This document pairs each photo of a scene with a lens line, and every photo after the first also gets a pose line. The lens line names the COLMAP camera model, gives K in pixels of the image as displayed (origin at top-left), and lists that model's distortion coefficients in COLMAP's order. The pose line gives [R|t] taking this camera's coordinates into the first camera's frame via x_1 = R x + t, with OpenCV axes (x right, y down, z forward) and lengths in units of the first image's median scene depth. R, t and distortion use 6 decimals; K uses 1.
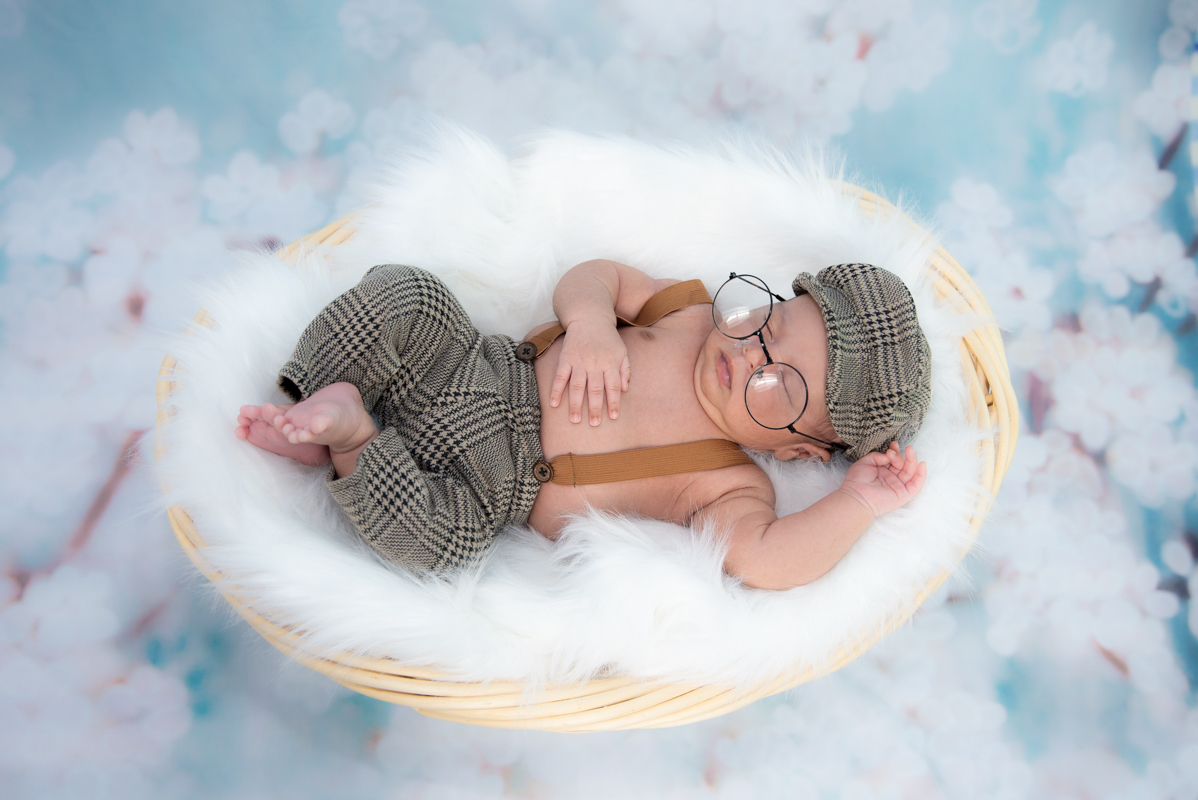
lens RADIAL K [[1375.4, 0, 599.0], [0, 1375.4, 400.0], [0, 0, 1]] dist [-0.023294, -0.010444]
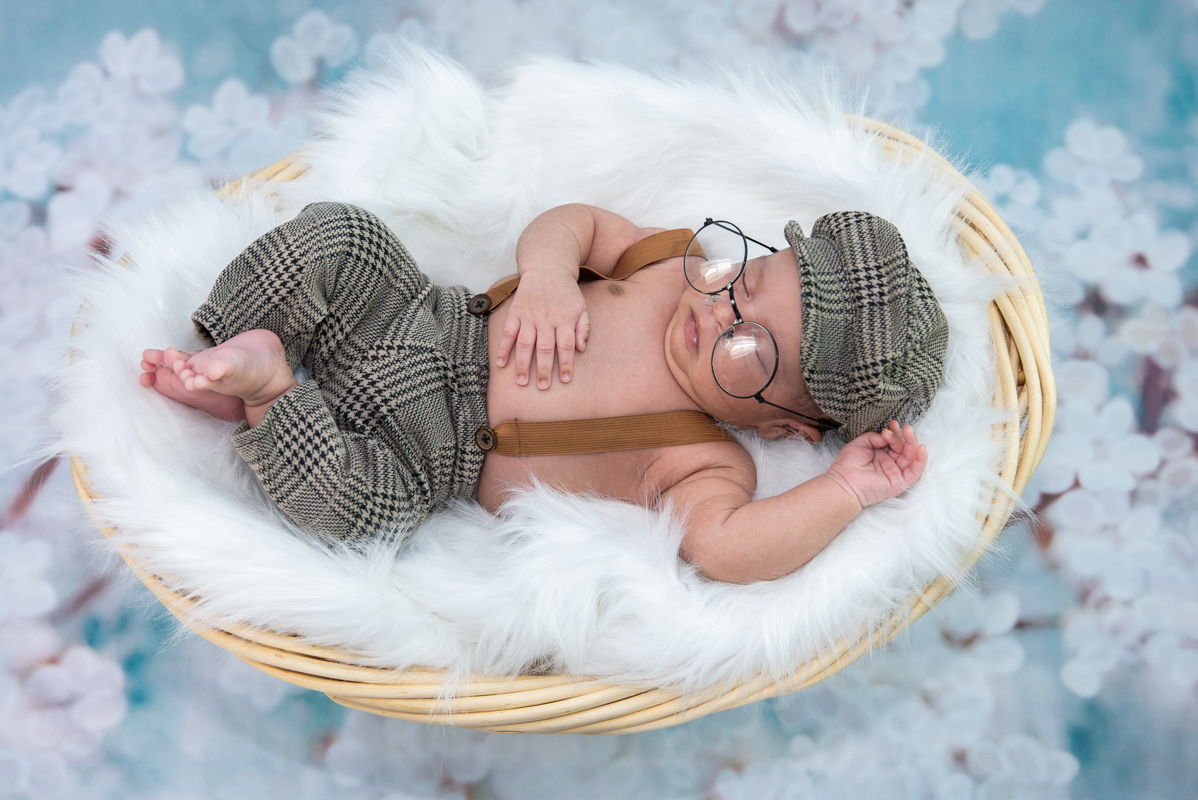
lens RADIAL K [[1740.1, 0, 599.0], [0, 1740.1, 400.0], [0, 0, 1]] dist [0.020517, 0.017350]
pose [[0.988938, 0.035029, -0.144133, 0.196938], [-0.036220, 0.999328, -0.005643, 0.031443], [0.143839, 0.010801, 0.989542, -0.104096]]
